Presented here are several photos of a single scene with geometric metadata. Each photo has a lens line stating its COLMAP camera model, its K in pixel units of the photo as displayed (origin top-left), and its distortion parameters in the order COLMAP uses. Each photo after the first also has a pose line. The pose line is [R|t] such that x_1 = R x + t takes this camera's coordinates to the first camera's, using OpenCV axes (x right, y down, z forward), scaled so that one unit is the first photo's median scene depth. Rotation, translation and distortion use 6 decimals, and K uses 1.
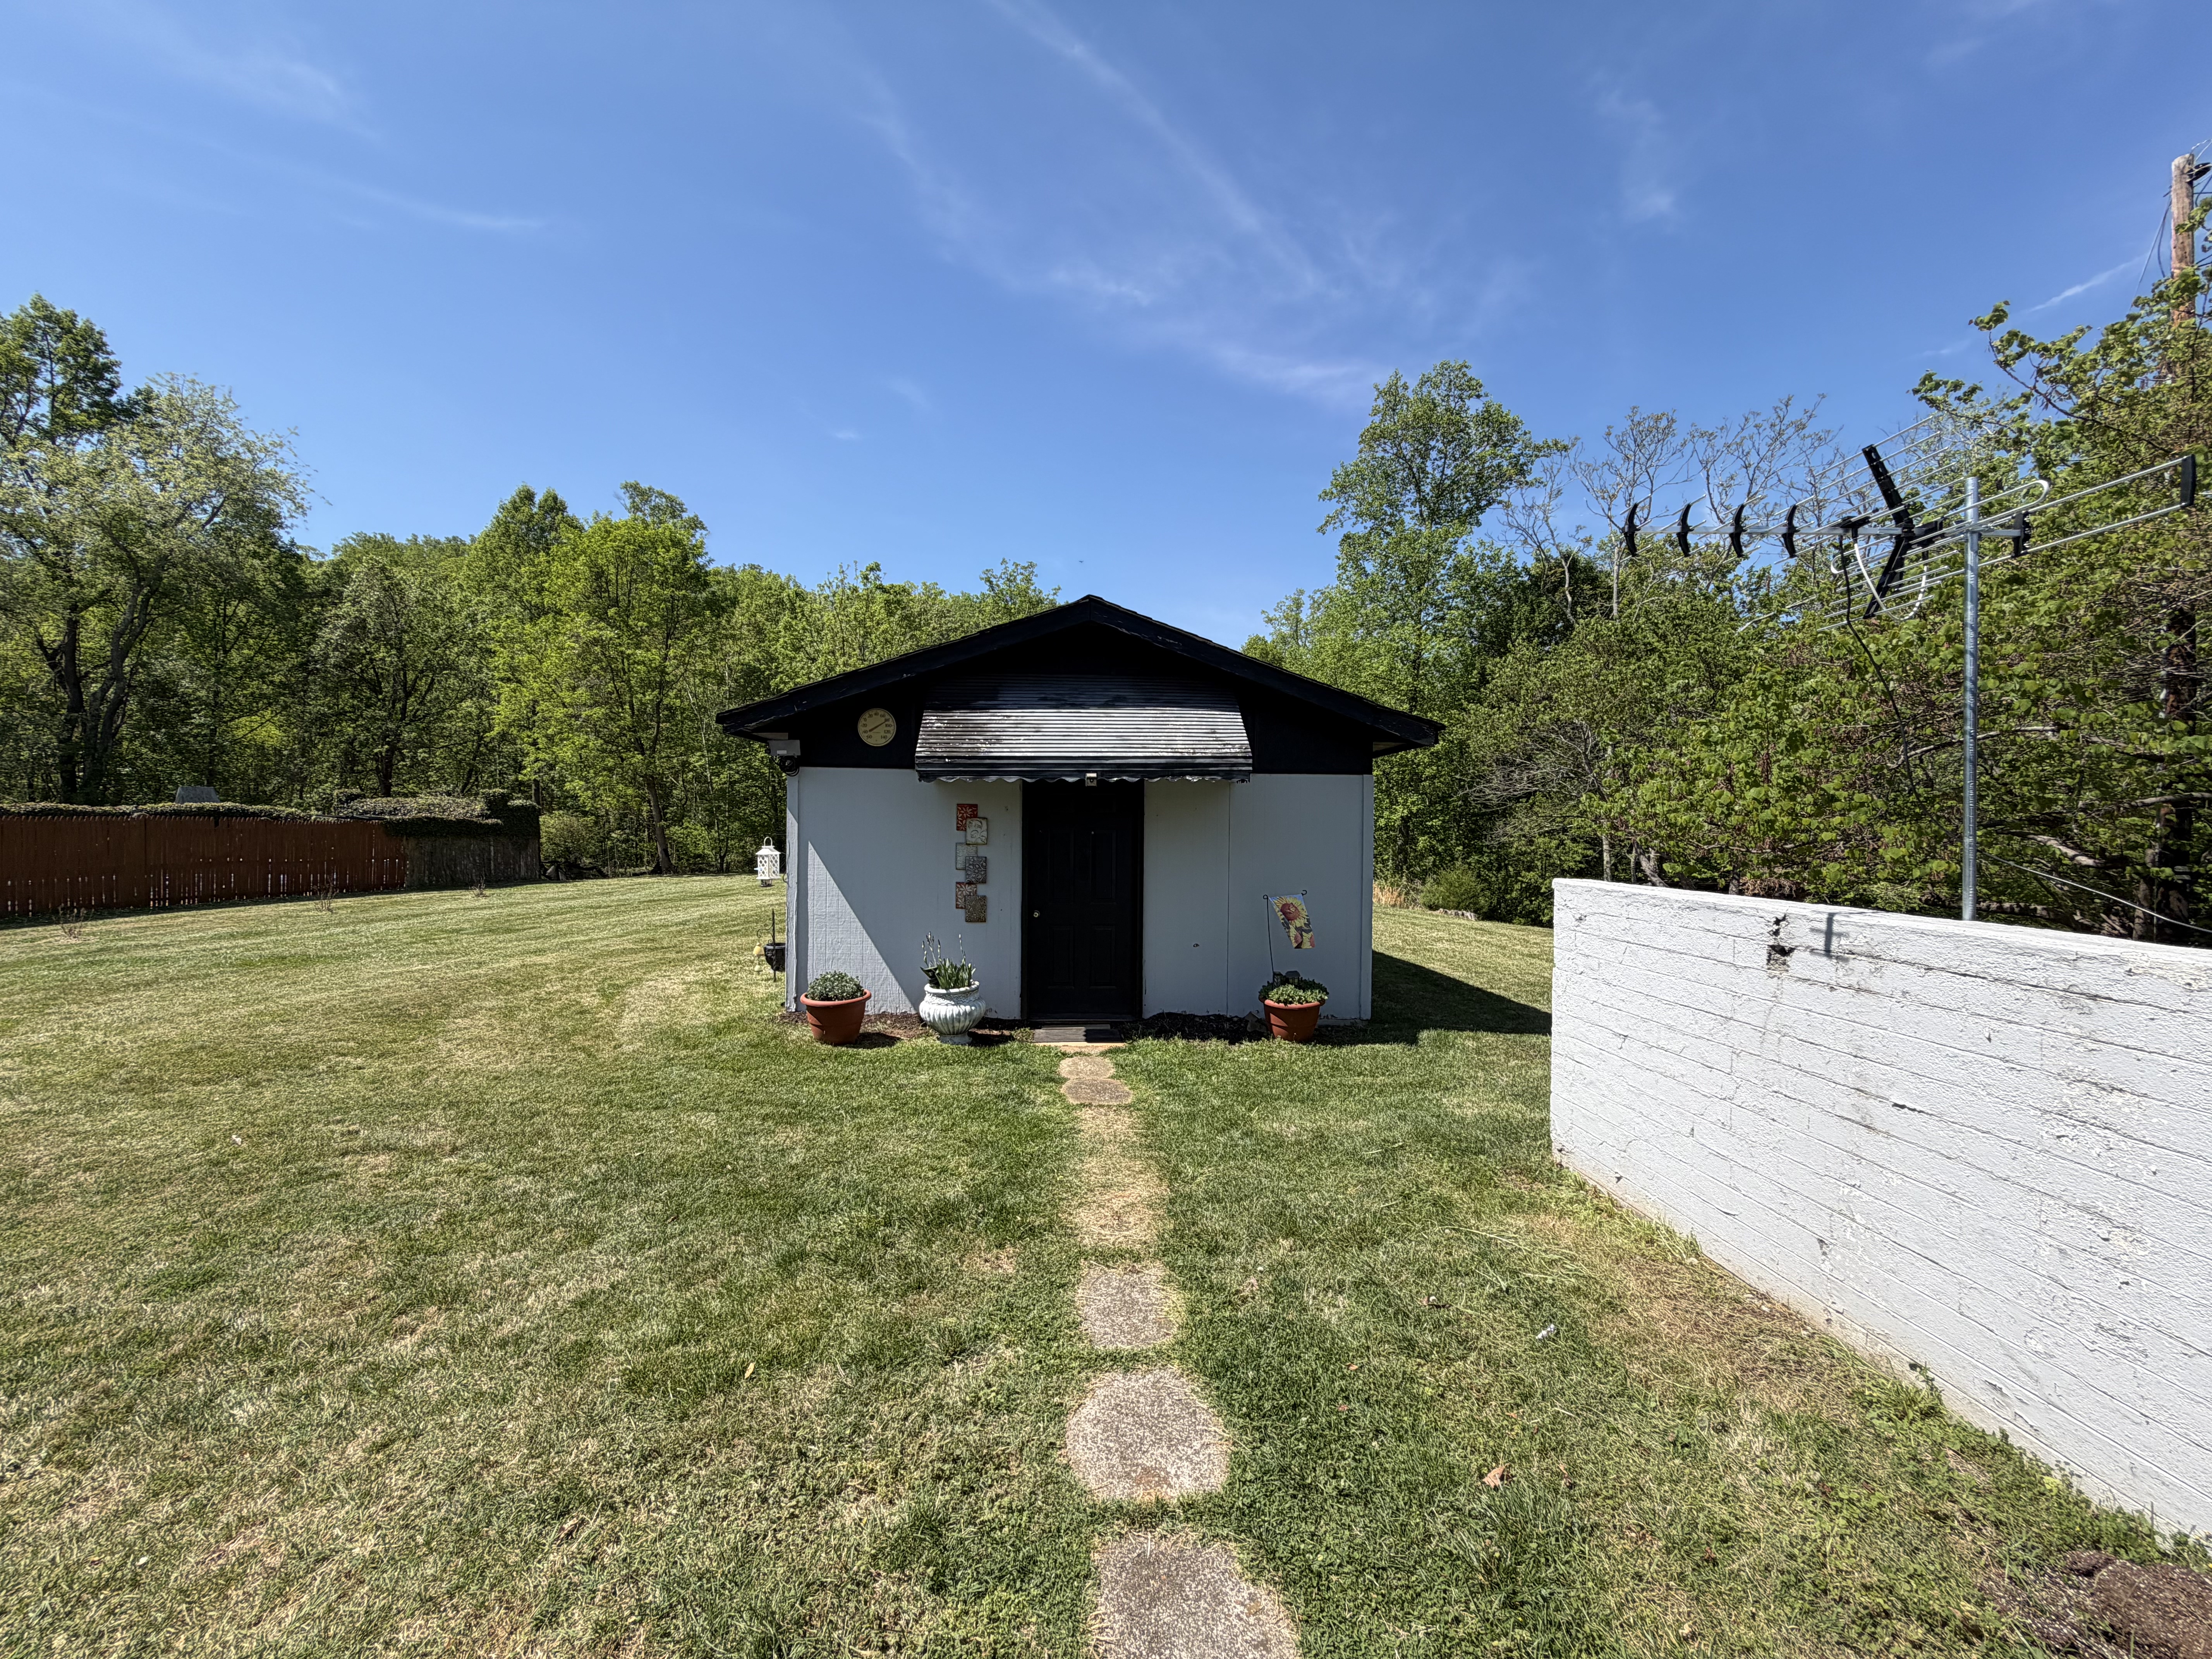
lens RADIAL K [[890.1, 0, 1111.9], [0, 890.1, 876.0], [0, 0, 1]] dist [0.003842, 0.000594]
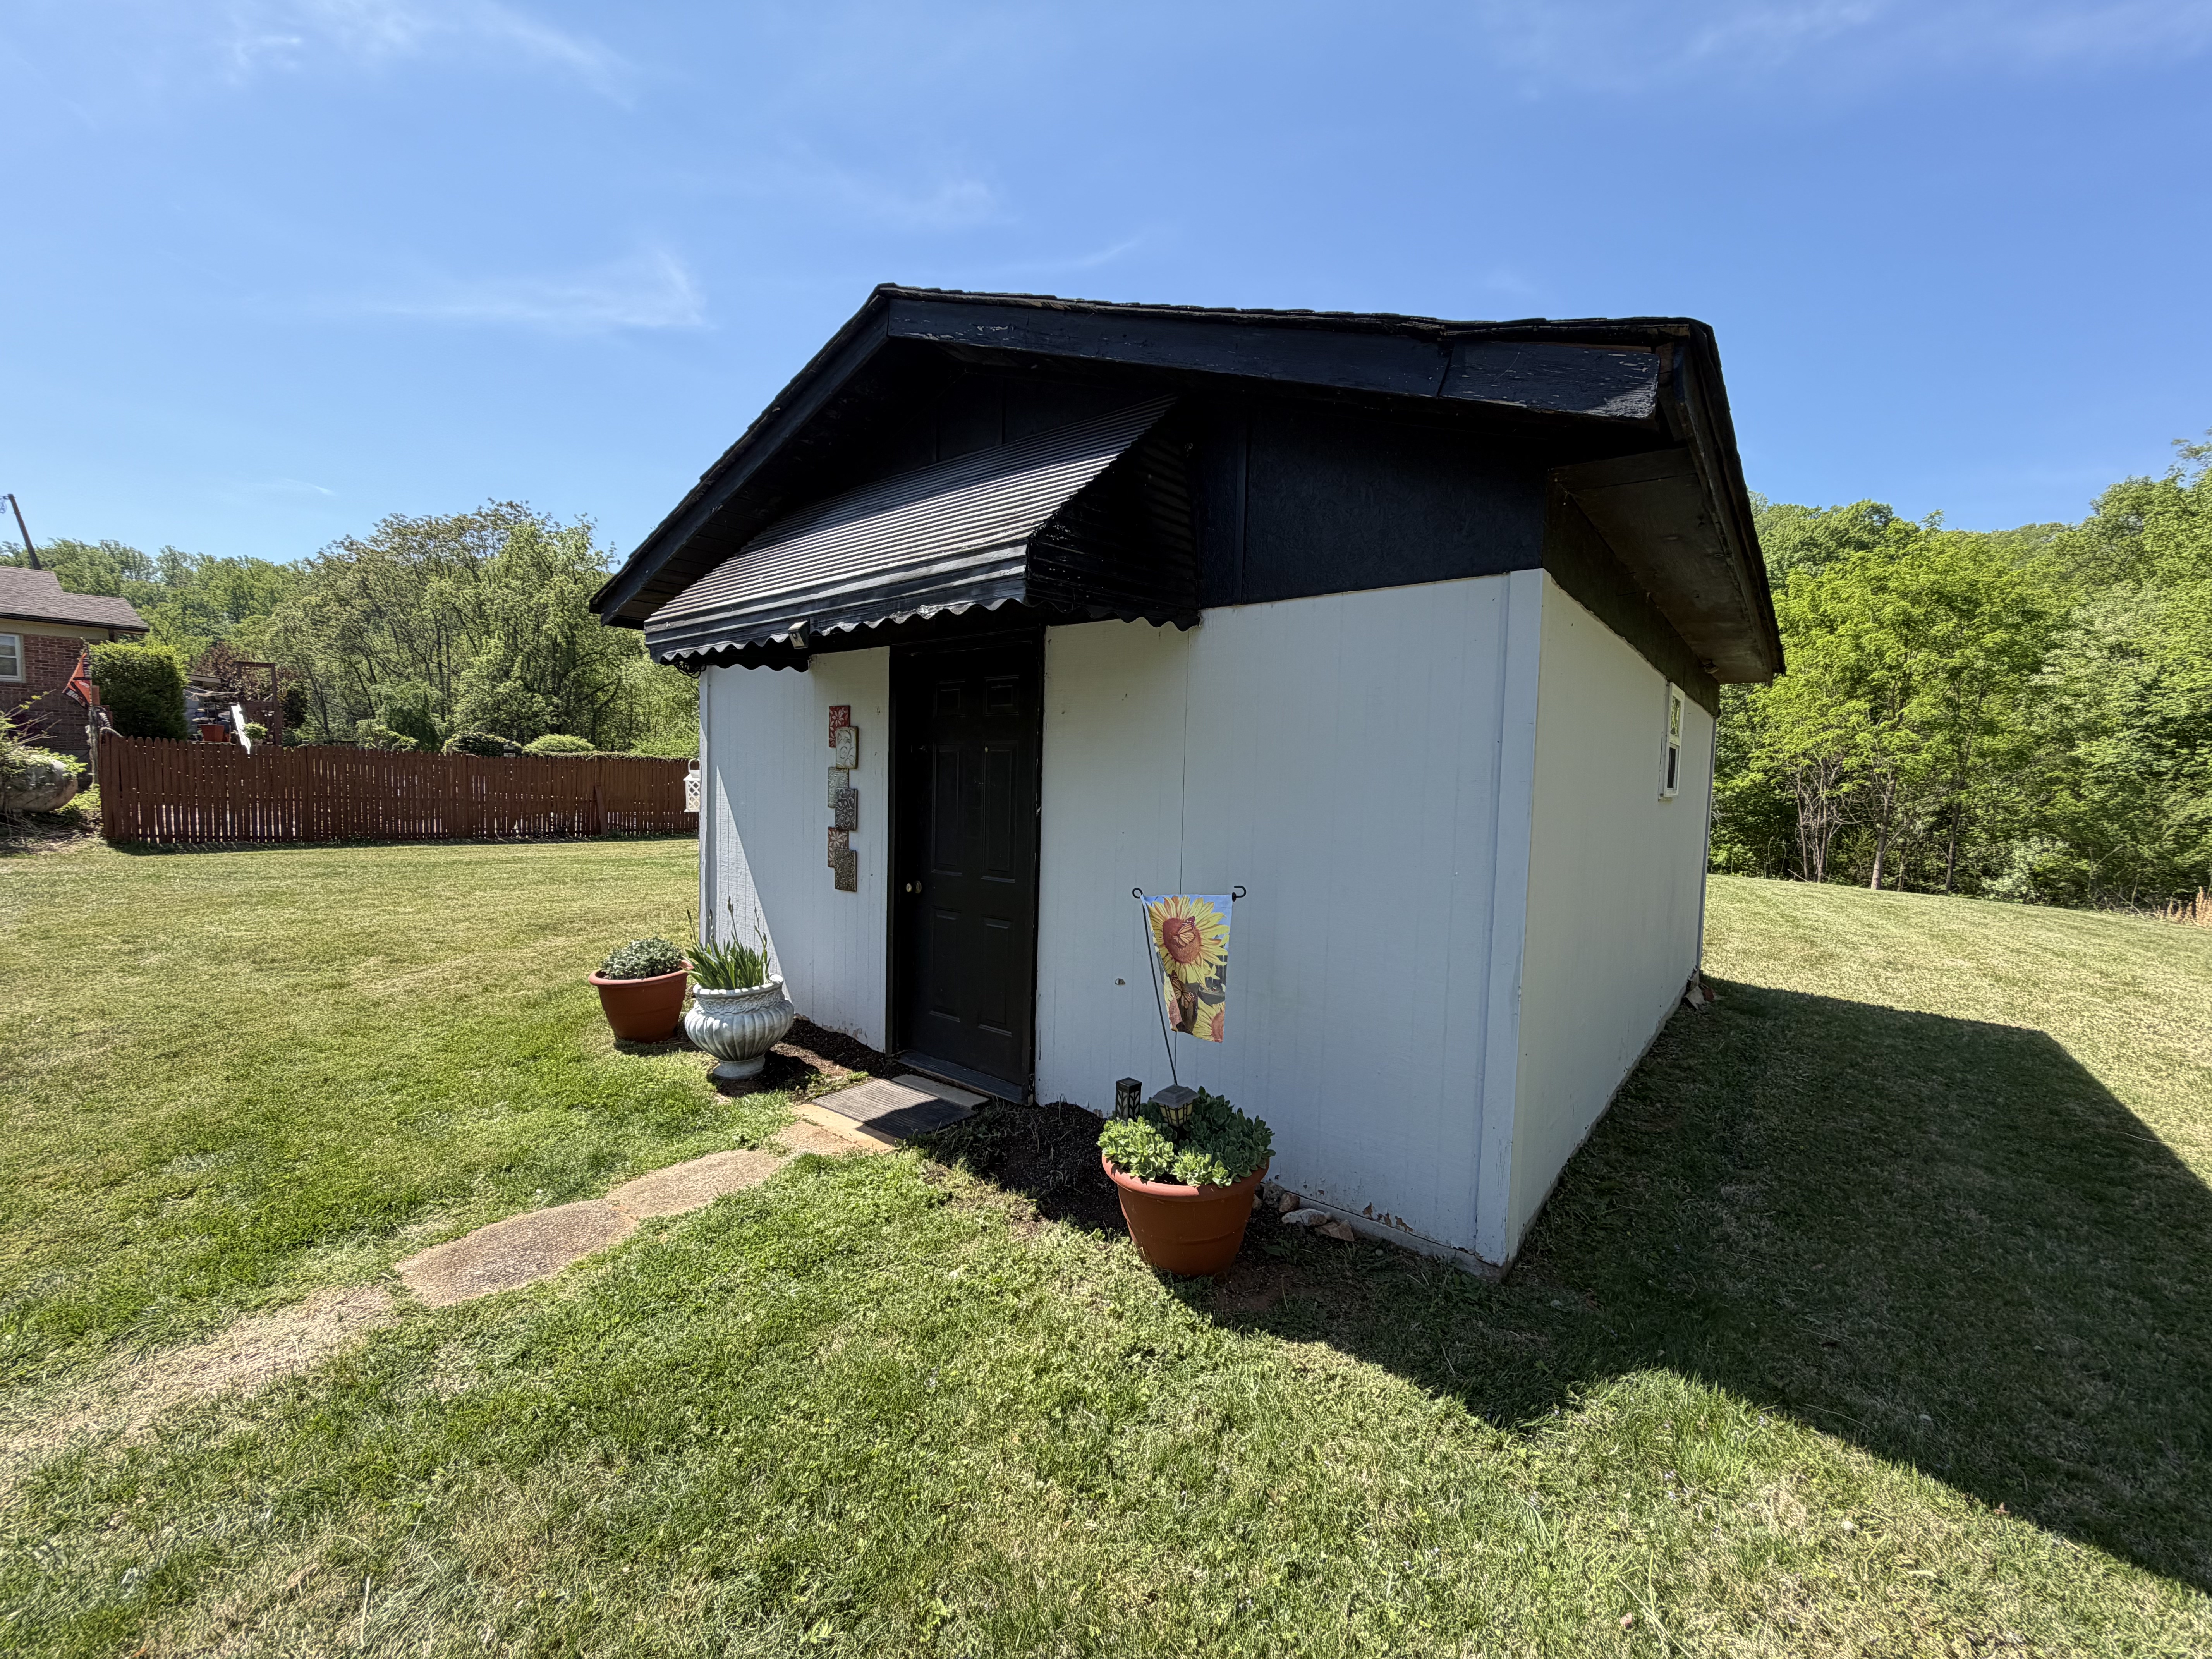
lens RADIAL K [[878.5, 0, 1107.7], [0, 878.5, 842.2], [0, 0, 1]] dist [0.000722, 0.000079]
pose [[0.740999, 0.056013, -0.669166, 0.411386], [-0.056704, 0.998175, 0.020762, -0.006601], [0.669108, 0.022560, 0.742823, 0.659416]]
